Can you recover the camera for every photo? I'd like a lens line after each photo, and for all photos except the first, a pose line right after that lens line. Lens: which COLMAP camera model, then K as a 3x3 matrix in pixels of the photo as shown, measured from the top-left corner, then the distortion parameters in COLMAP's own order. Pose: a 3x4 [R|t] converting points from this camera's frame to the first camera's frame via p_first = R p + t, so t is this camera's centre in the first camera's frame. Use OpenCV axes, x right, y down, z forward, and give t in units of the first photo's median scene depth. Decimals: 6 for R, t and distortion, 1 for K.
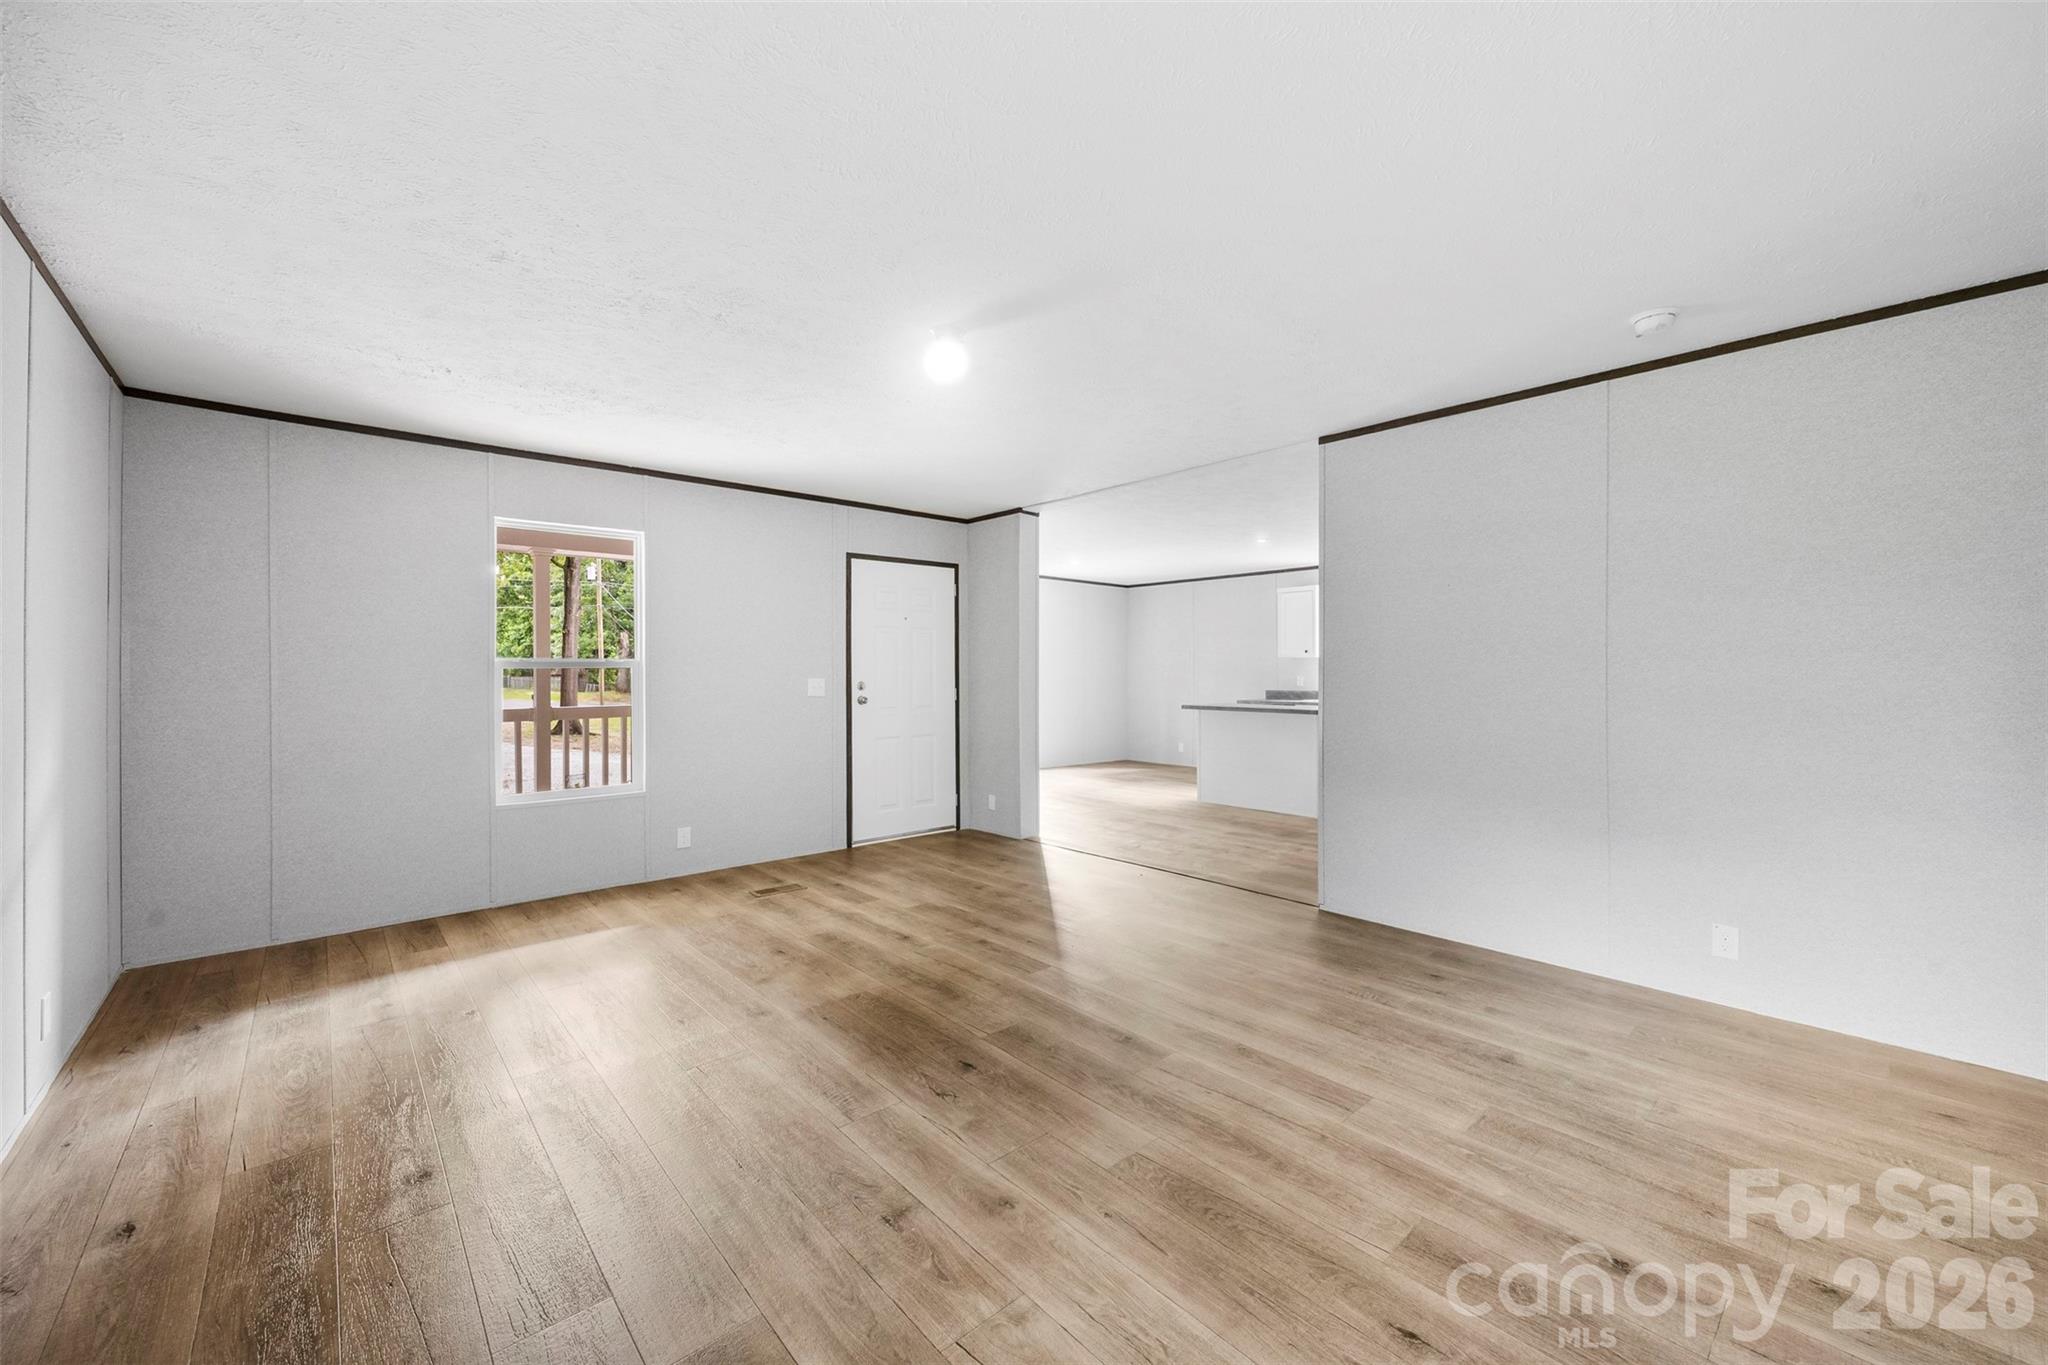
lens RADIAL K [[794.8, 0, 1035.4], [0, 794.8, 672.1], [0, 0, 1]] dist [0.000210, -0.000164]
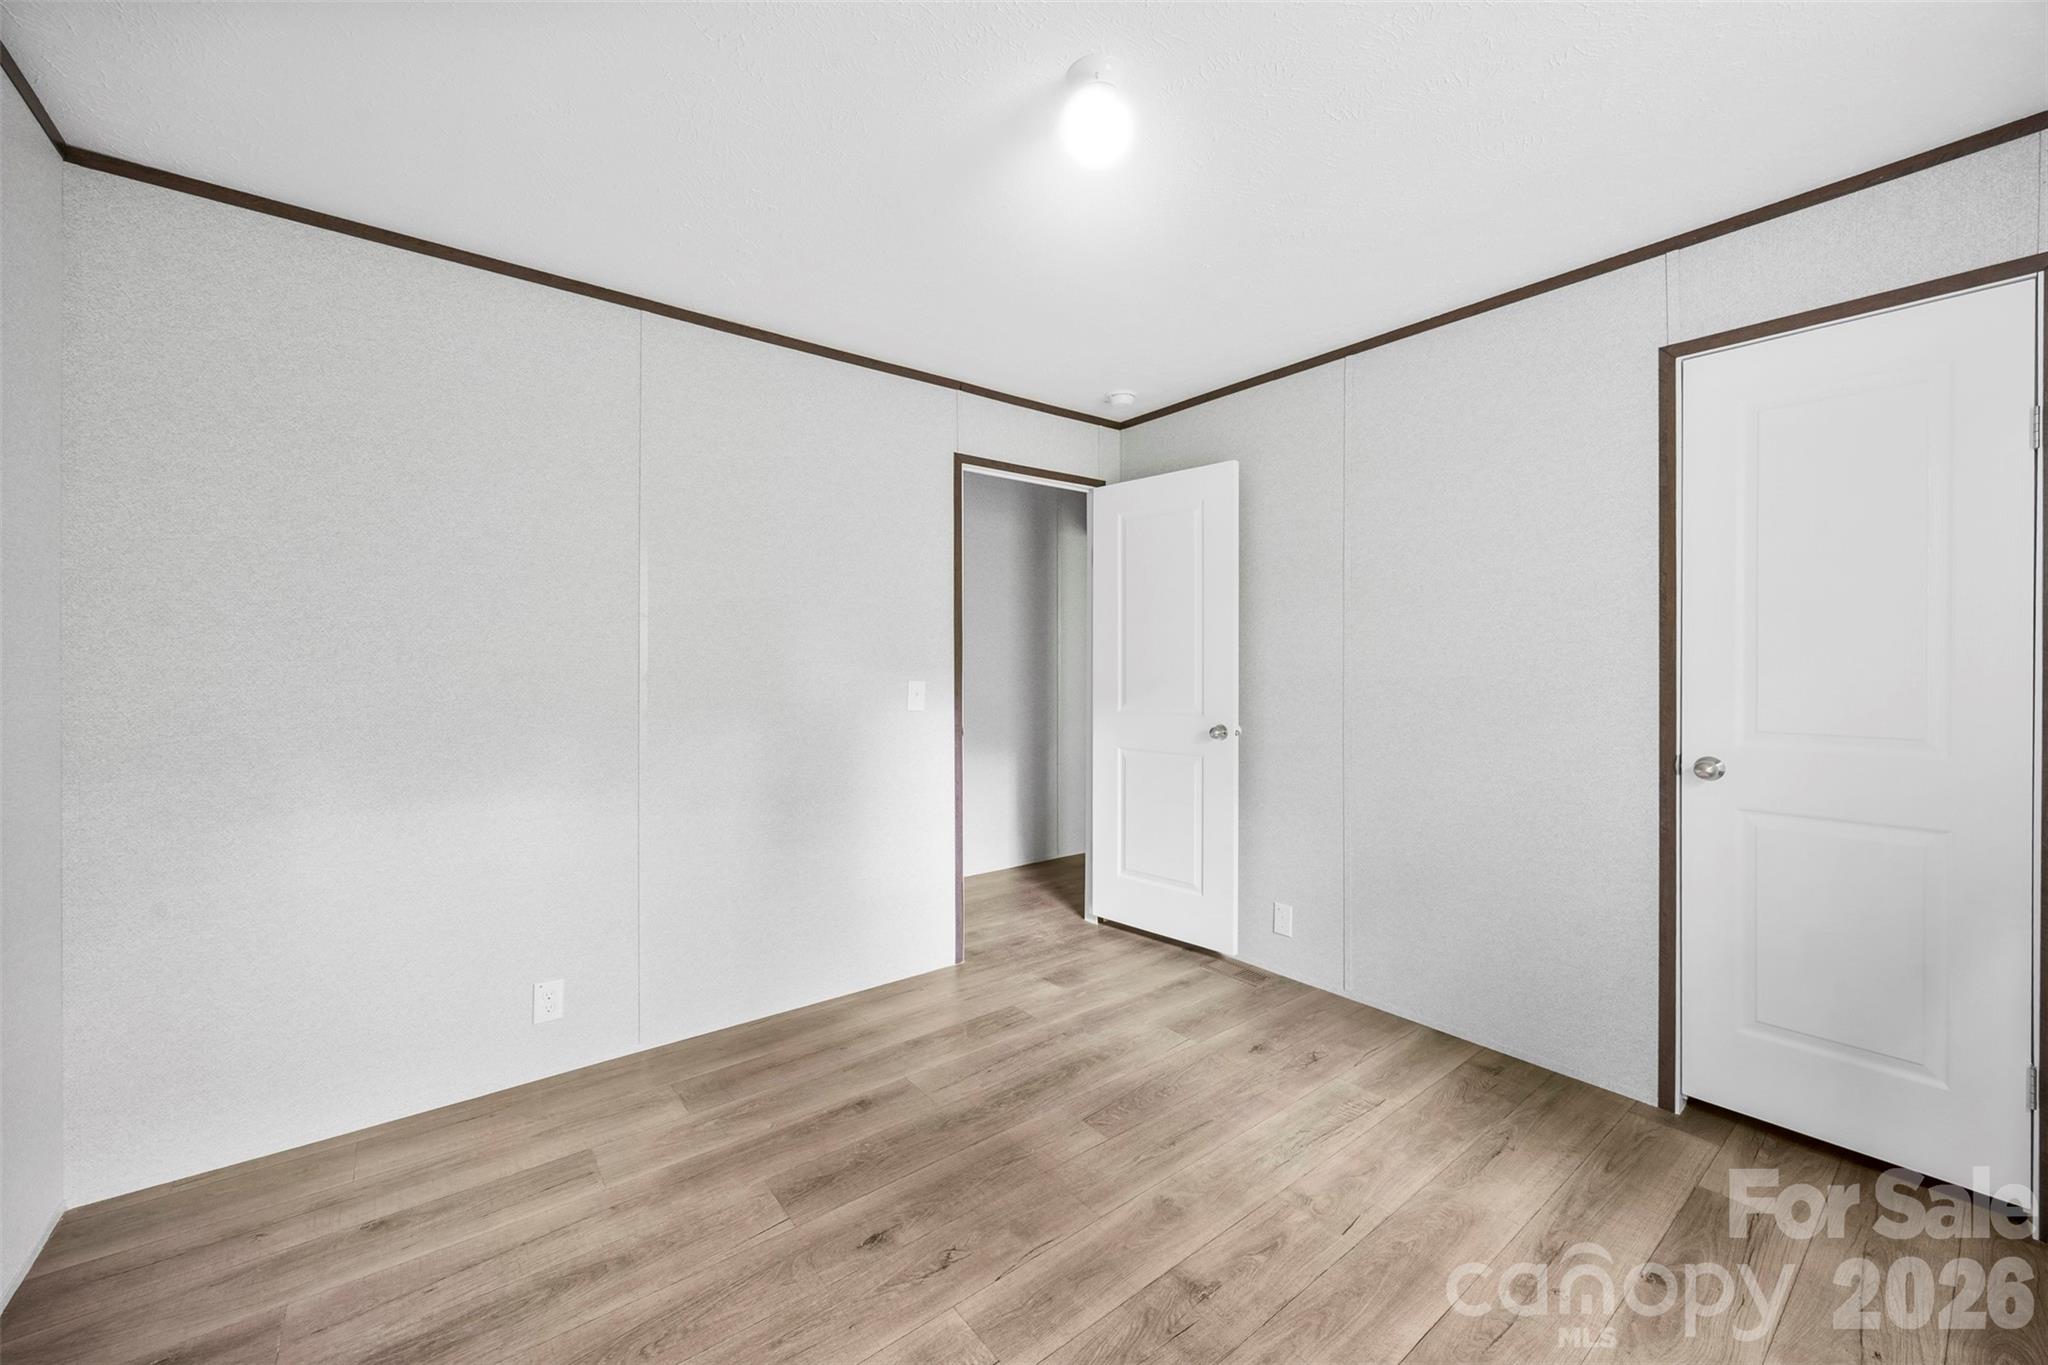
lens RADIAL K [[799.0, 0, 1037.9], [0, 799.0, 718.0], [0, 0, 1]] dist [-0.000361, -0.000185]
pose [[0.058110, -0.066117, 0.996118, -0.407208], [0.004536, 0.997812, 0.065964, -0.003262], [-0.998300, 0.000685, 0.058283, 0.445168]]
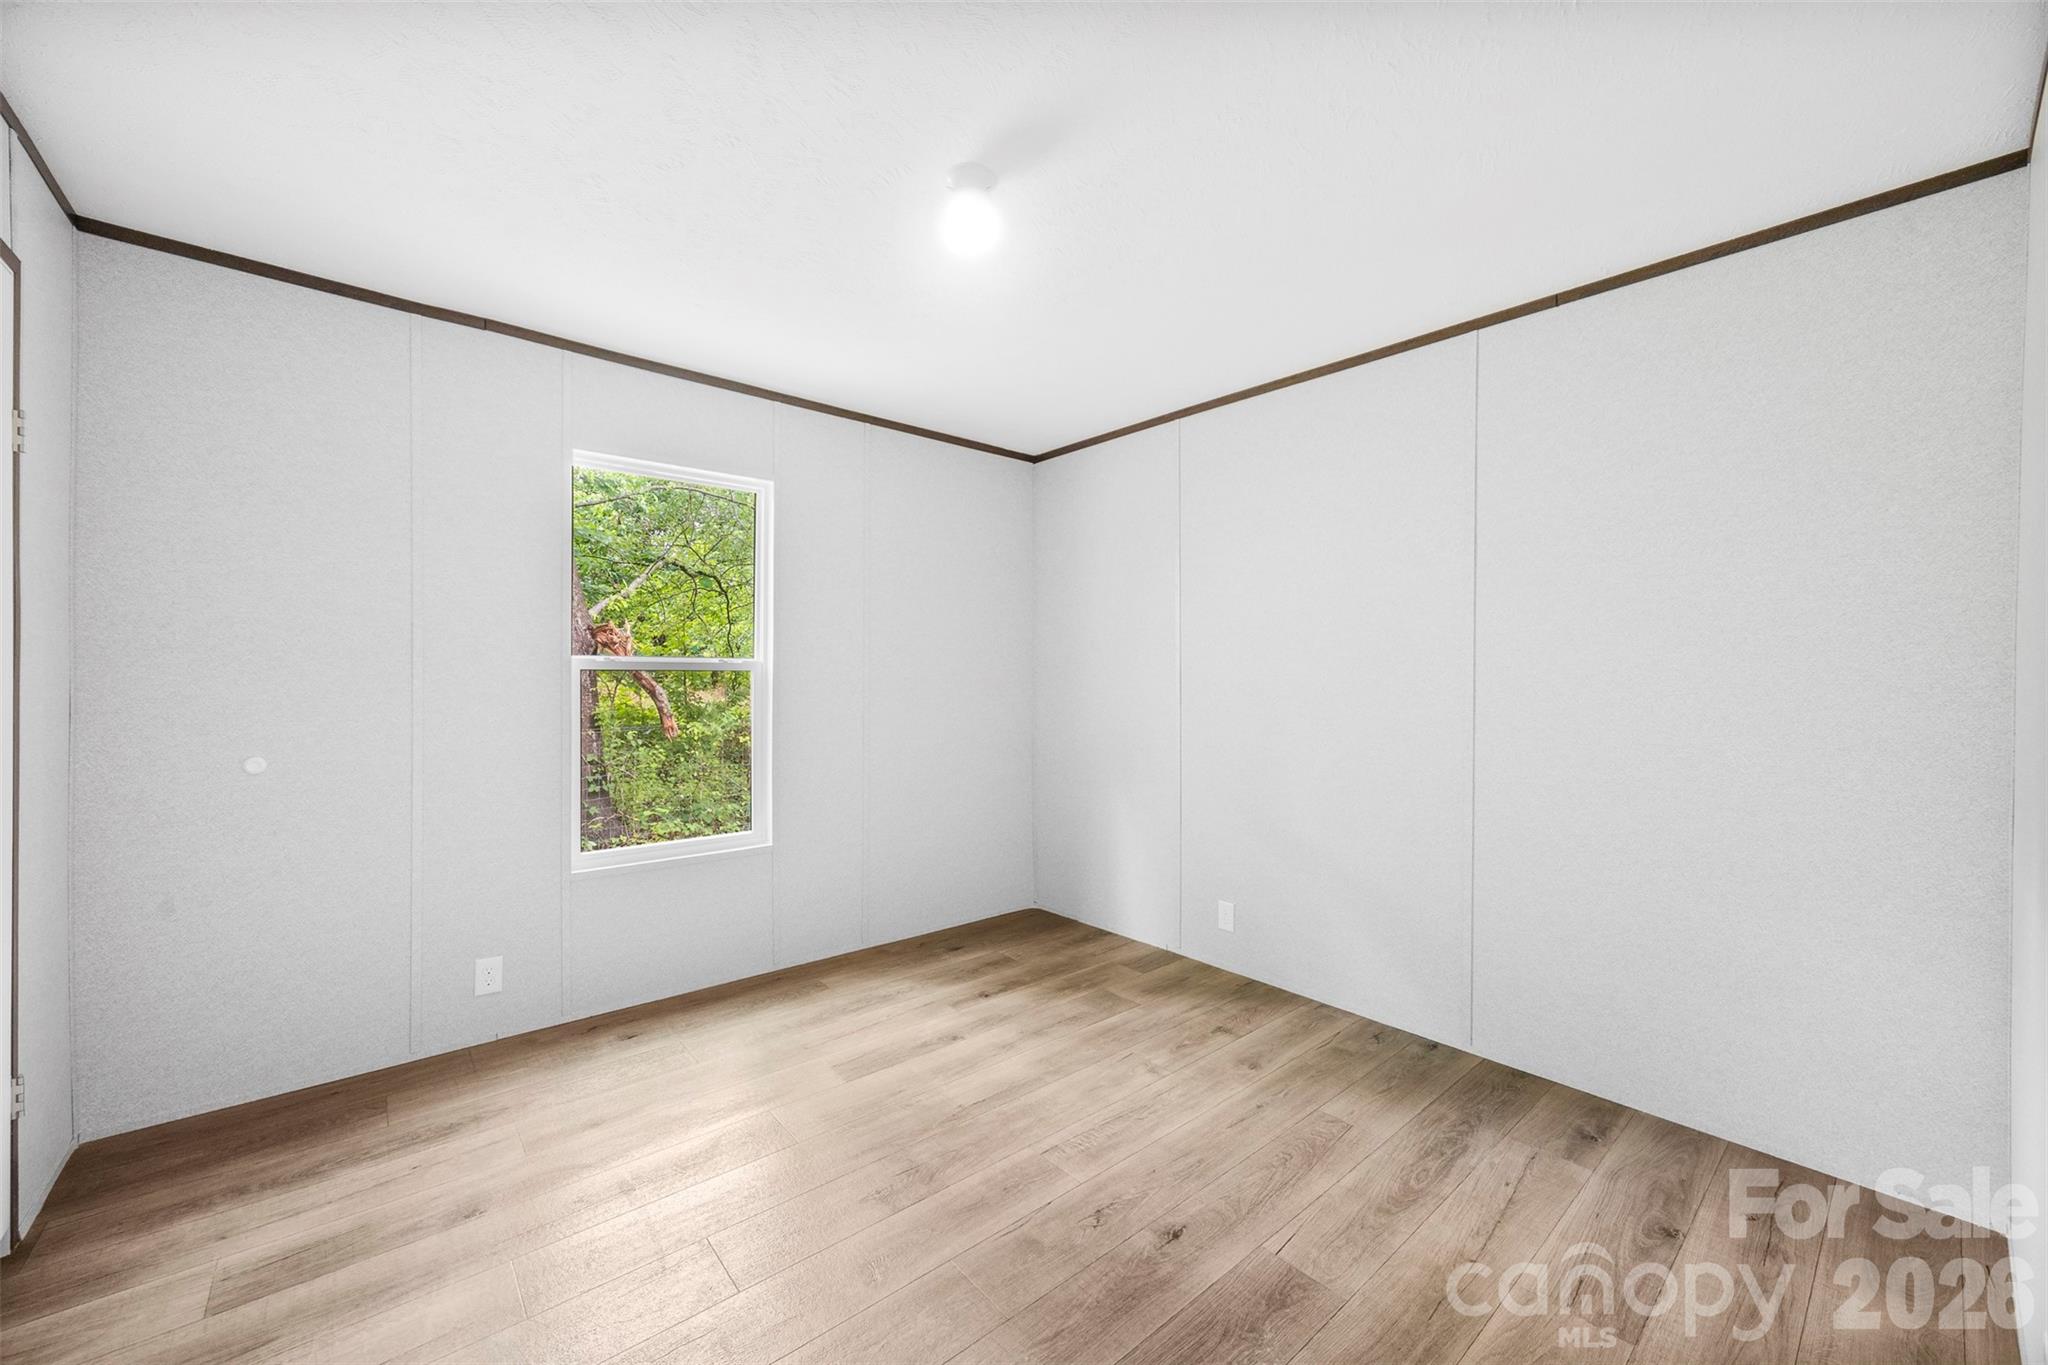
lens RADIAL K [[794.8, 0, 1035.4], [0, 794.8, 672.1], [0, 0, 1]] dist [0.000210, -0.000164]
pose [[-0.019774, 0.006672, -0.999782, 1.077382], [-0.010333, 0.999923, 0.006877, -0.013831], [0.999751, 0.010467, -0.019703, 0.517820]]
